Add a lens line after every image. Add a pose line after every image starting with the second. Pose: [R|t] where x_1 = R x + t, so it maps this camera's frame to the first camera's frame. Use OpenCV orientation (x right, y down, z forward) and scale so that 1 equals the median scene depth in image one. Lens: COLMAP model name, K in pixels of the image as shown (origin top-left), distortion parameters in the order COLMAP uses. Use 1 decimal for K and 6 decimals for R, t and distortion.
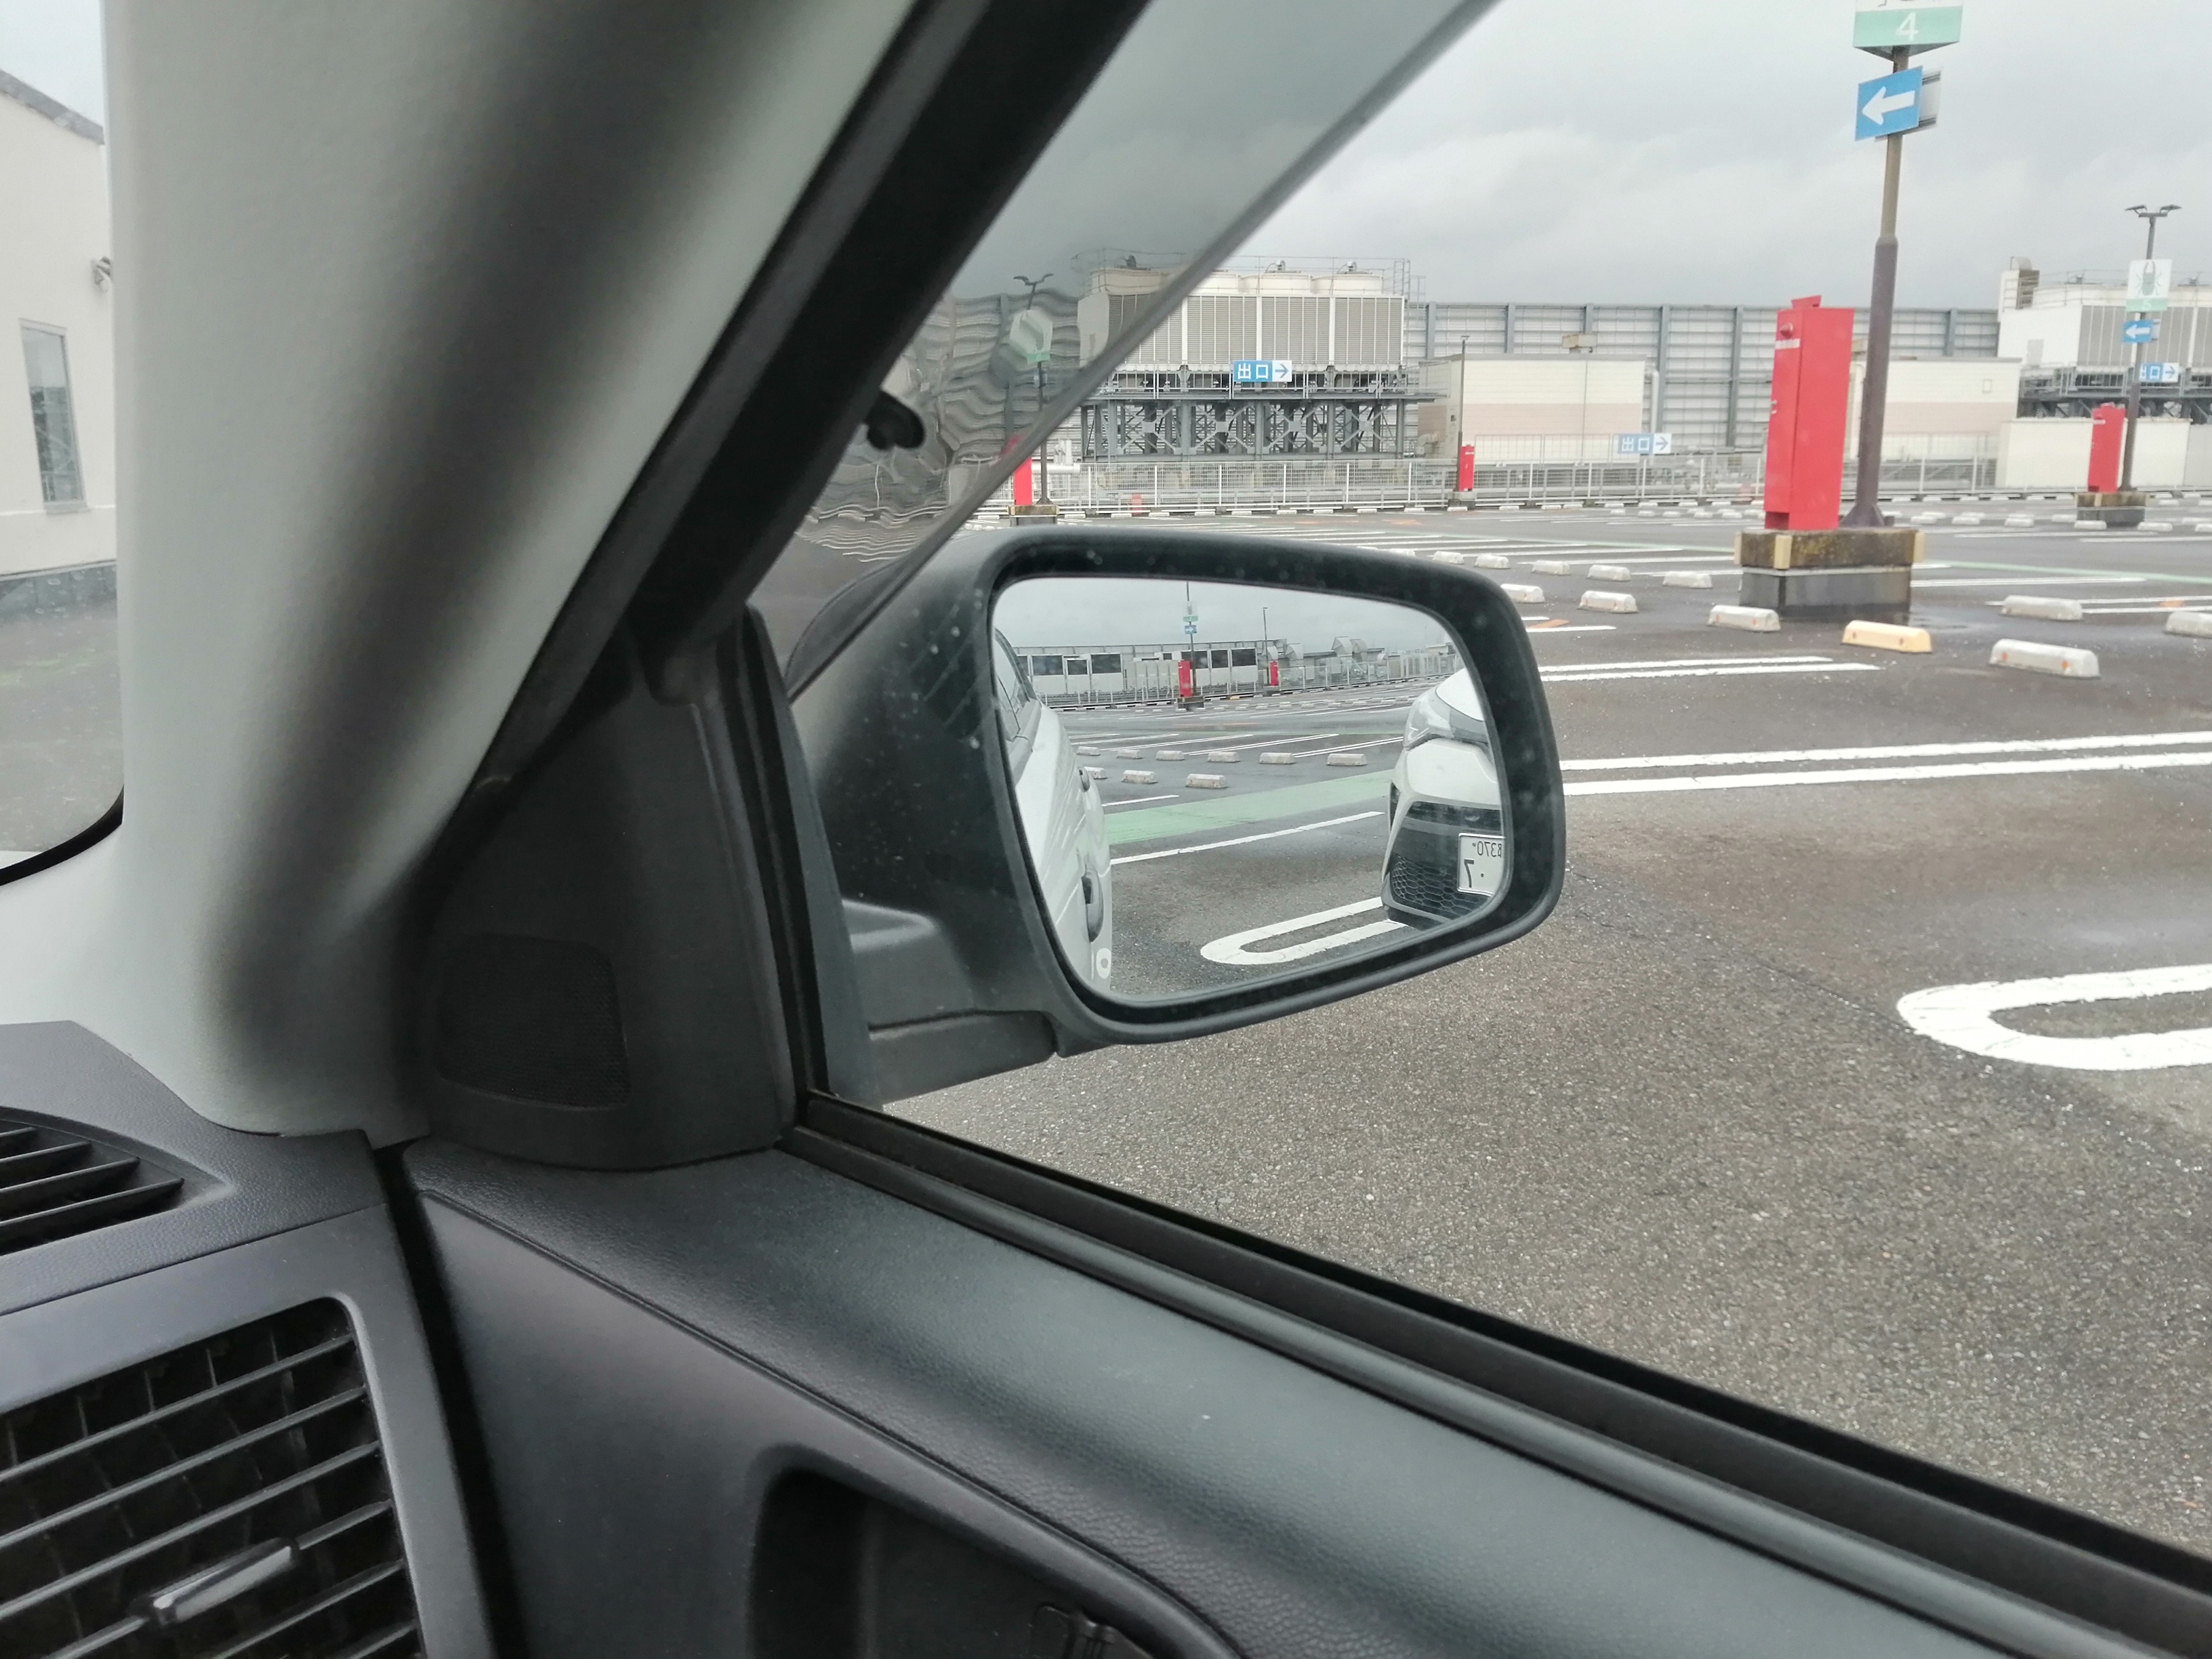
lens RADIAL K [[1680.2, 0, 1111.7], [0, 1680.2, 824.4], [0, 0, 1]] dist [-0.017396, -0.010131]
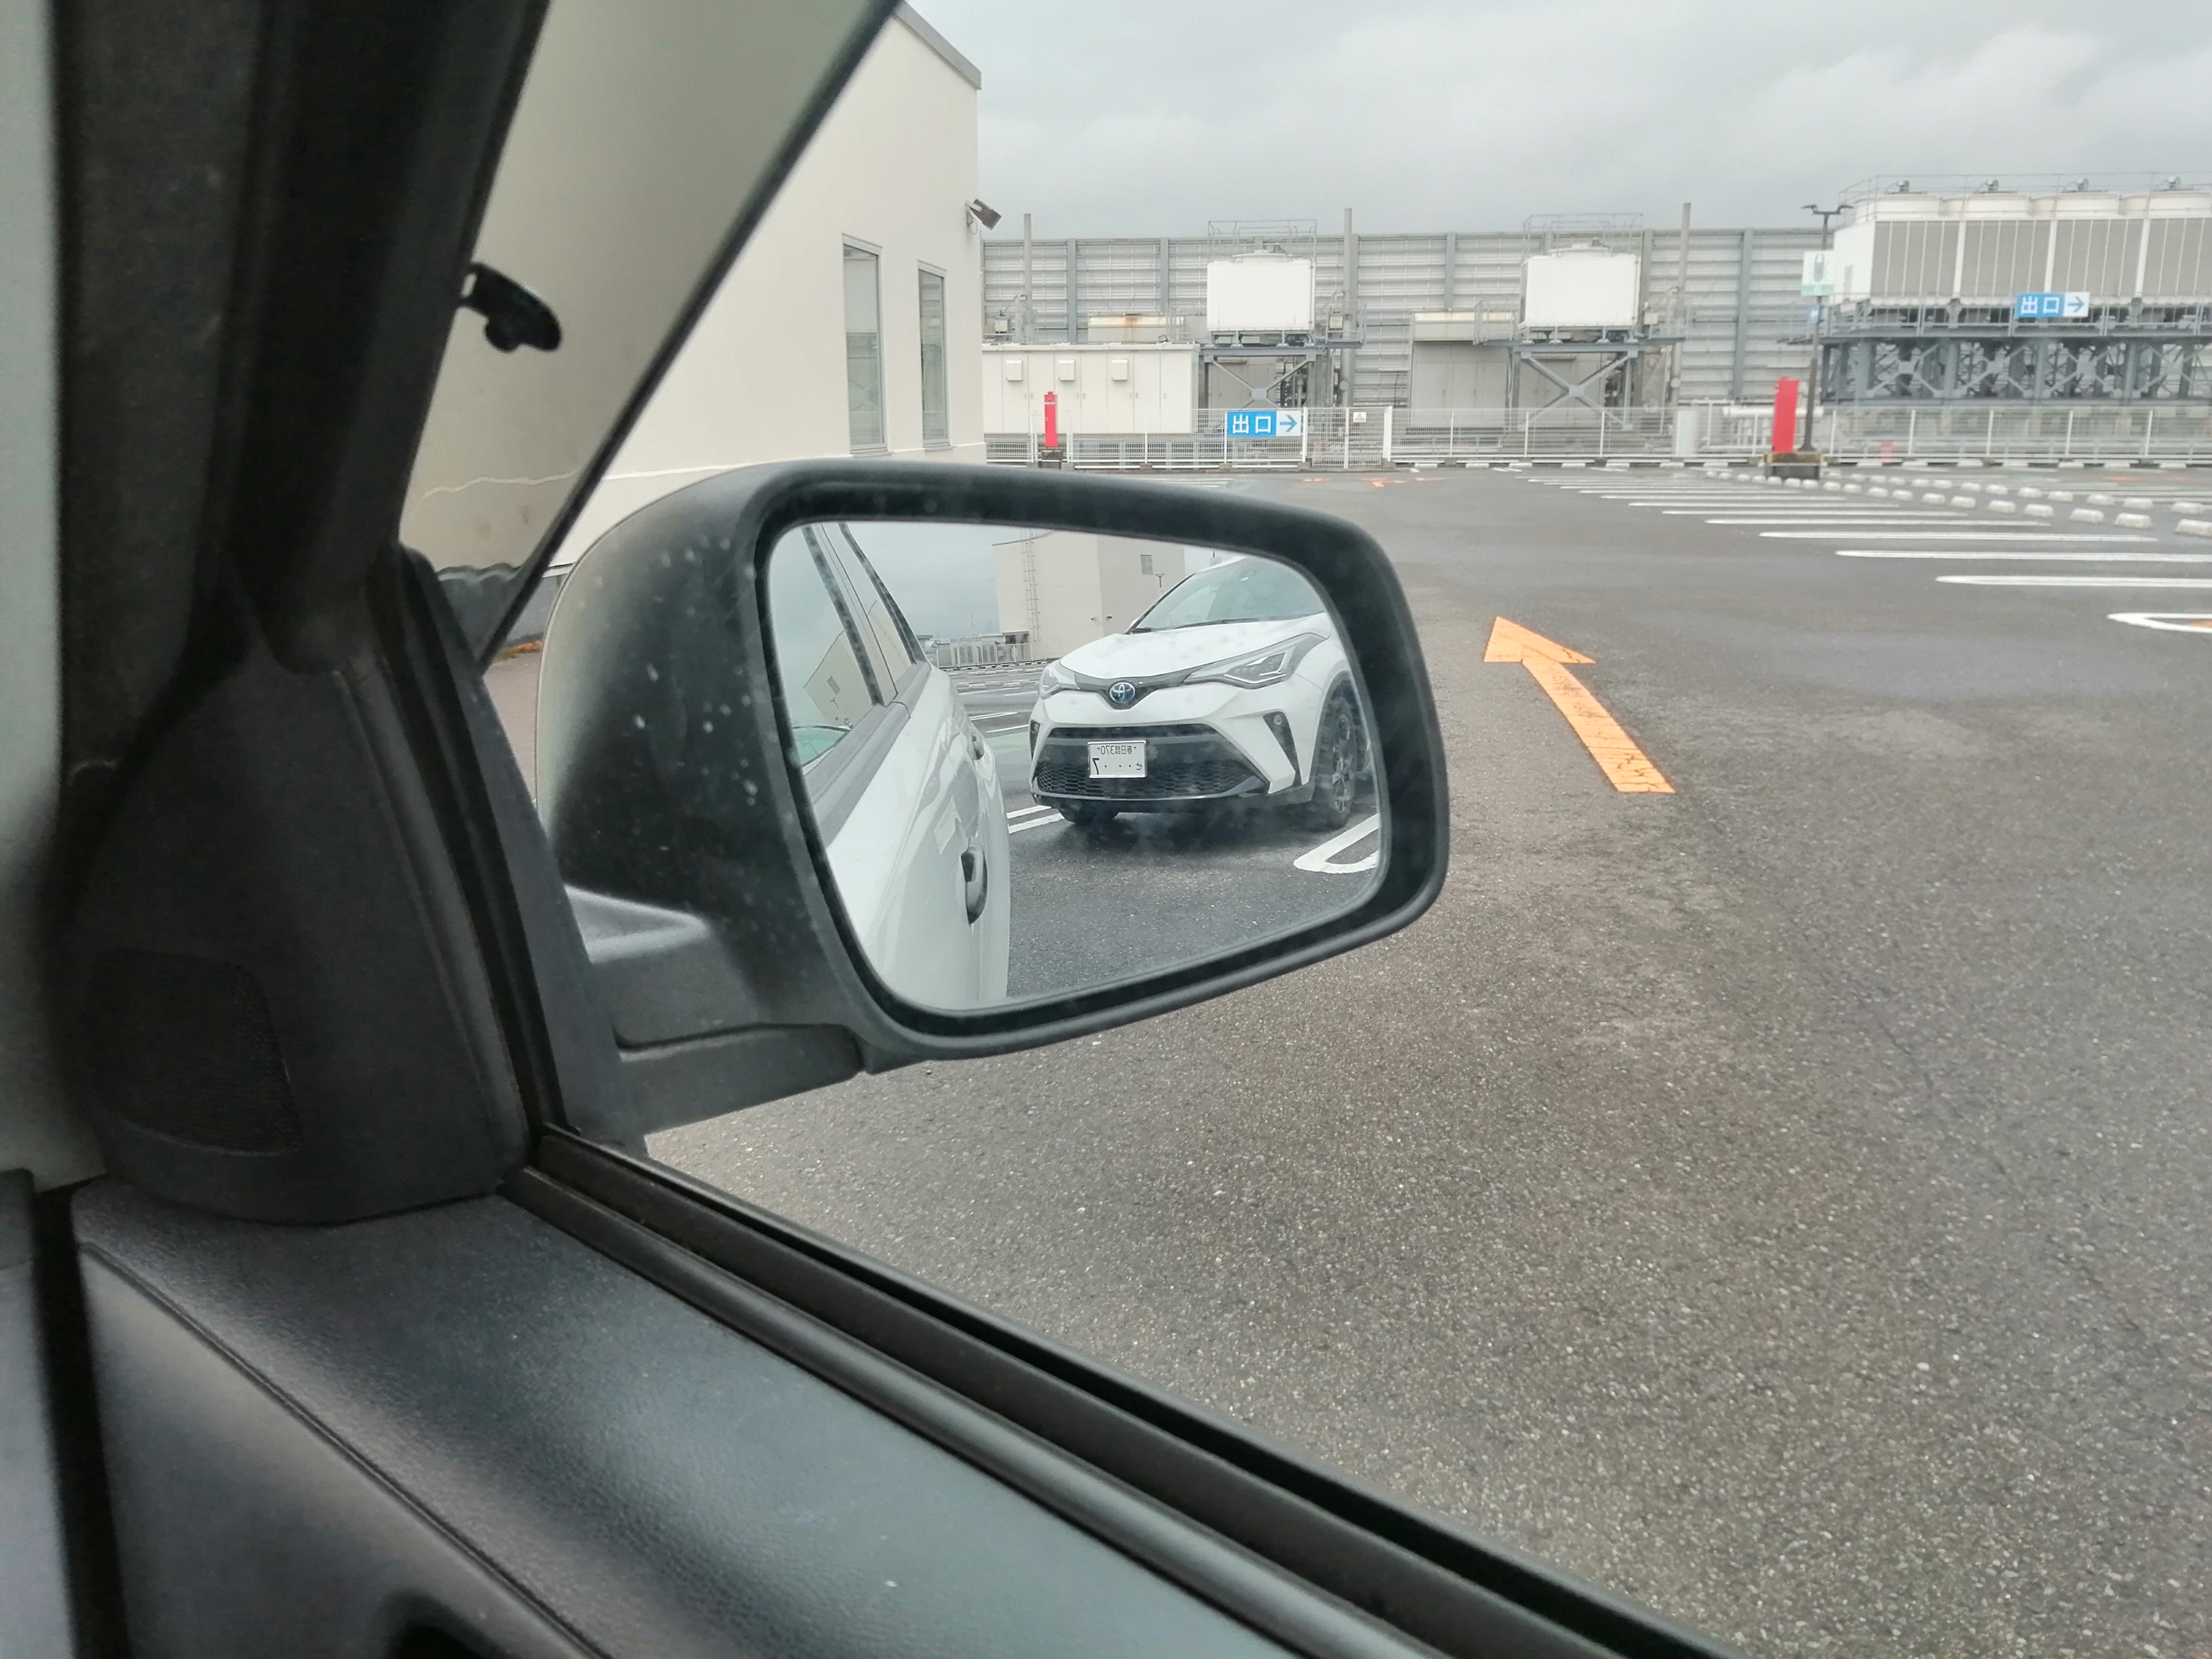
lens RADIAL K [[1680.2, 0, 1117.7], [0, 1680.2, 837.9], [0, 0, 1]] dist [-0.017396, -0.010131]
pose [[0.999856, -0.001983, 0.016839, 0.103019], [0.001420, 0.999442, 0.033382, -0.015540], [-0.016895, -0.033353, 0.999301, 0.154720]]
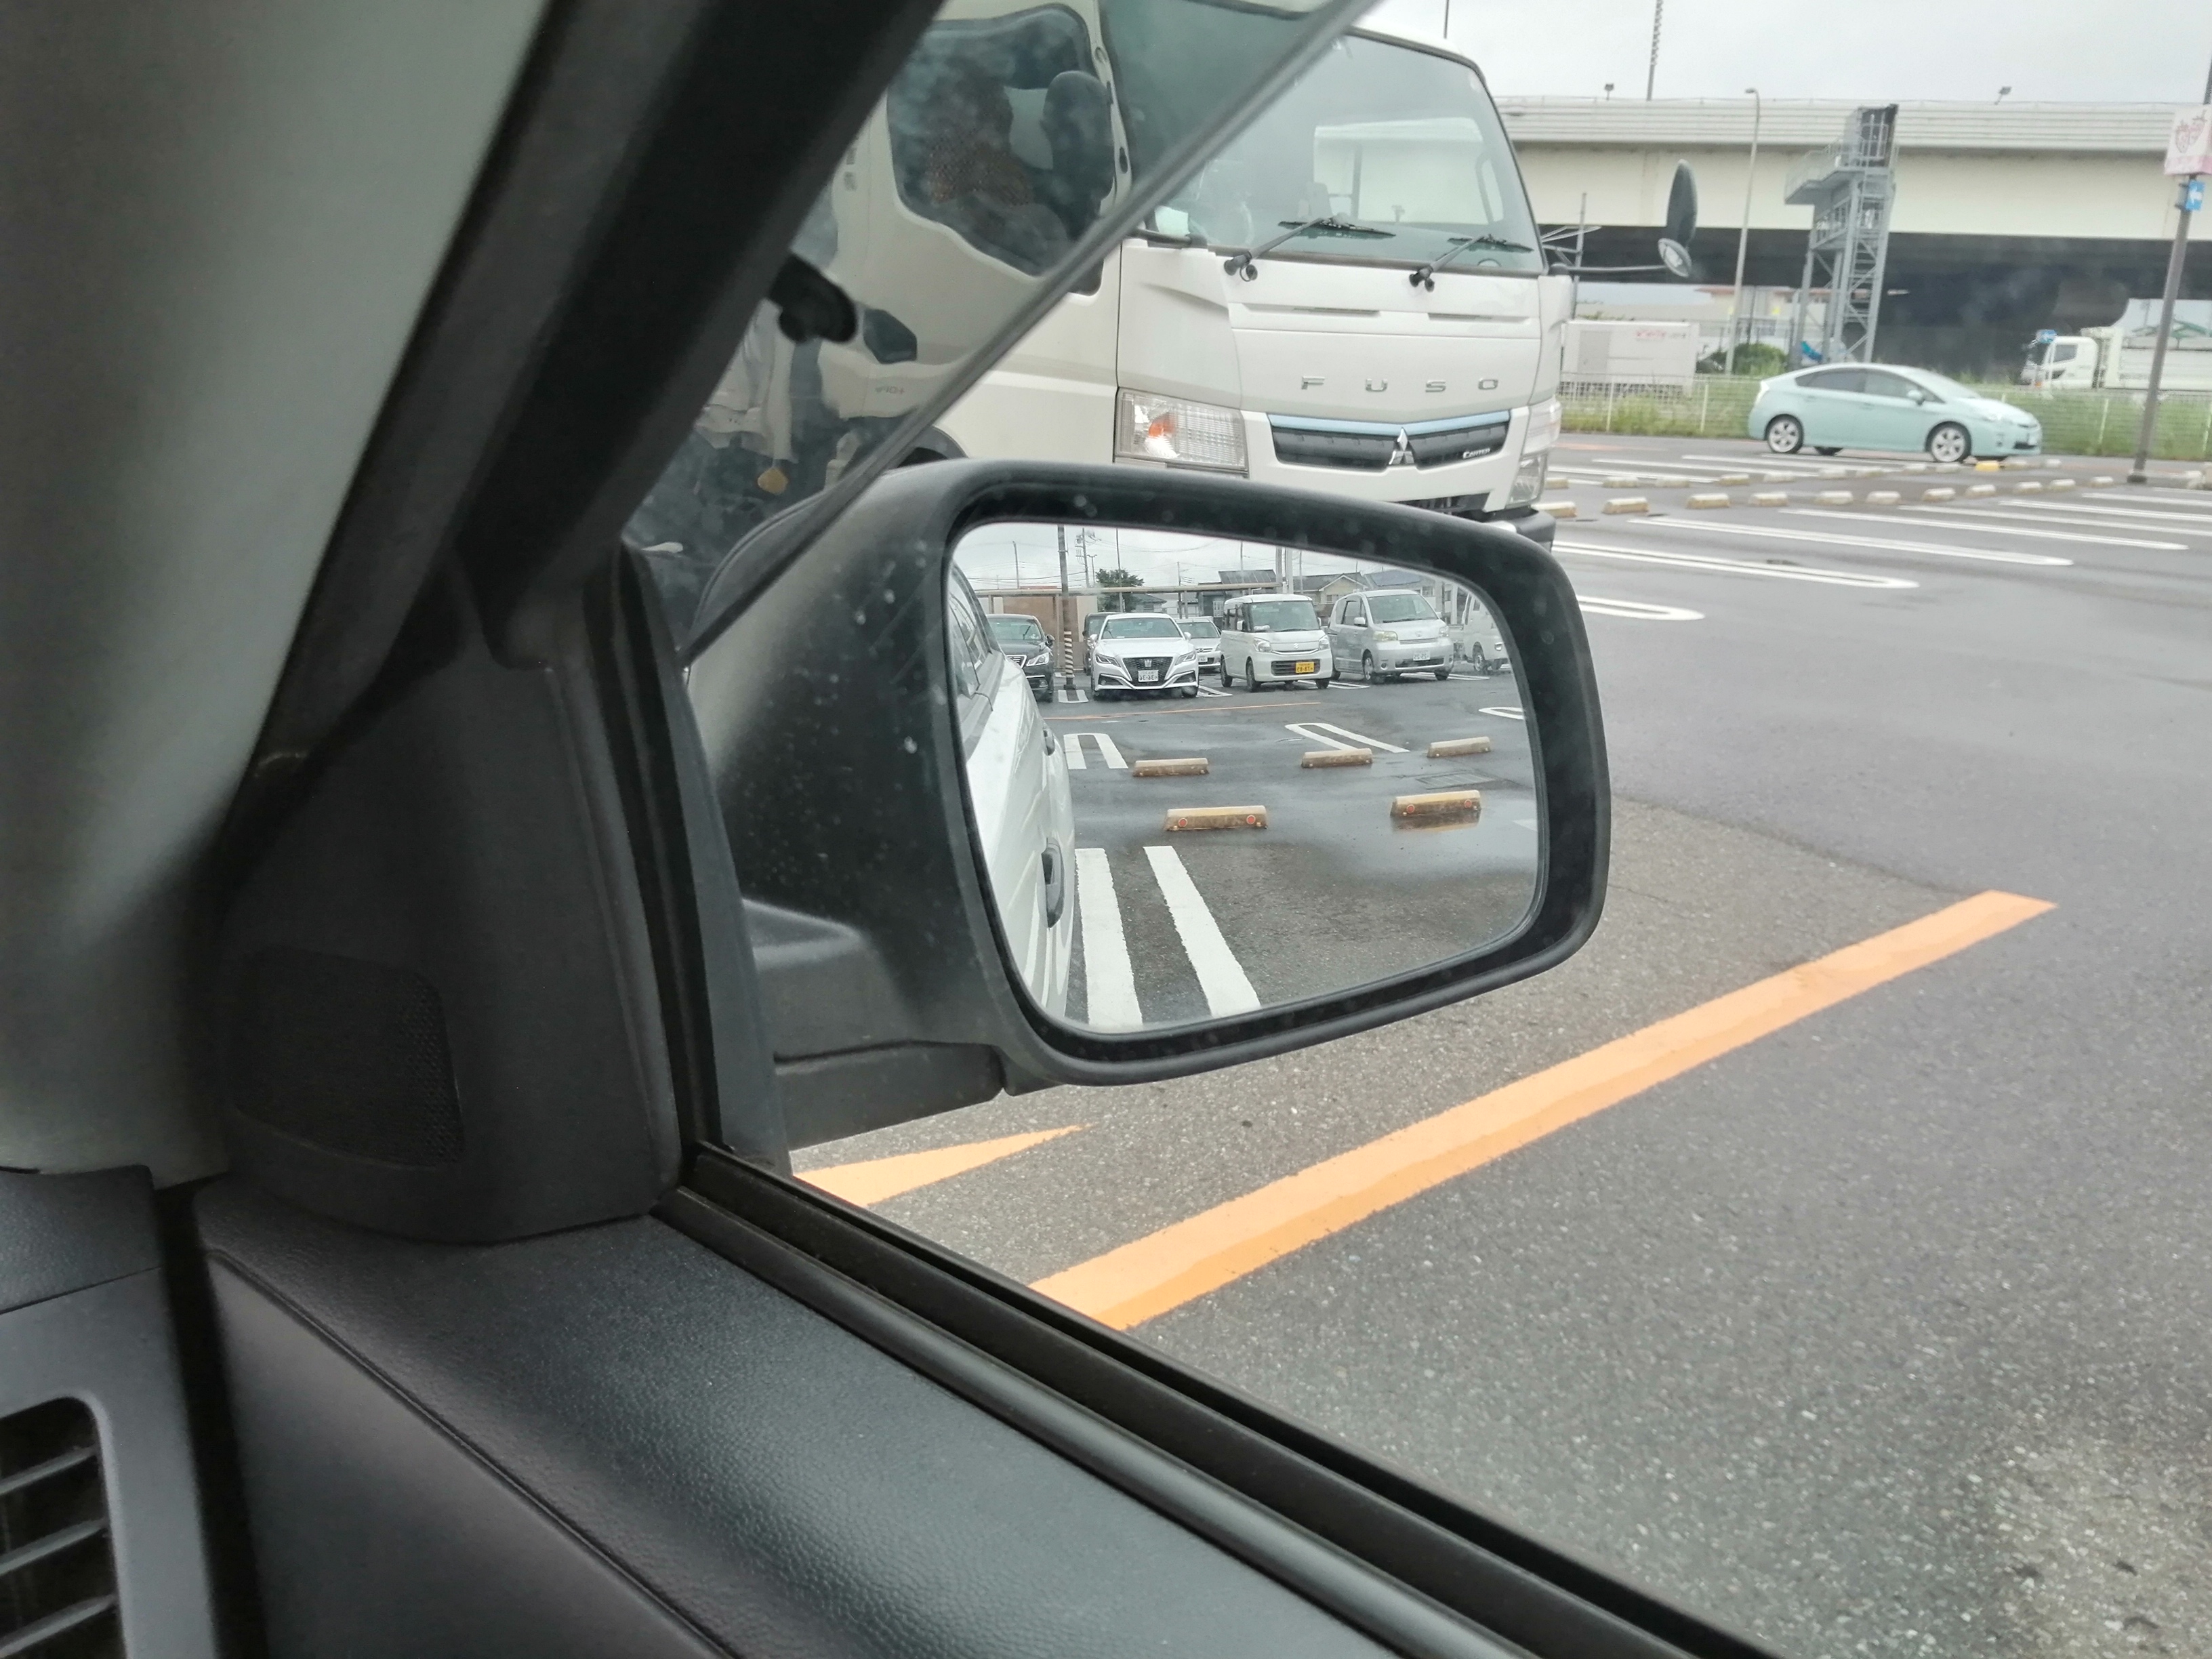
lens RADIAL K [[1680.2, 0, 1109.8], [0, 1680.2, 829.4], [0, 0, 1]] dist [-0.017396, -0.010131]
pose [[0.998700, 0.043960, 0.025790, -0.008811], [-0.044957, 0.998211, 0.039420, -0.035296], [-0.024011, -0.040528, 0.998890, 0.198543]]
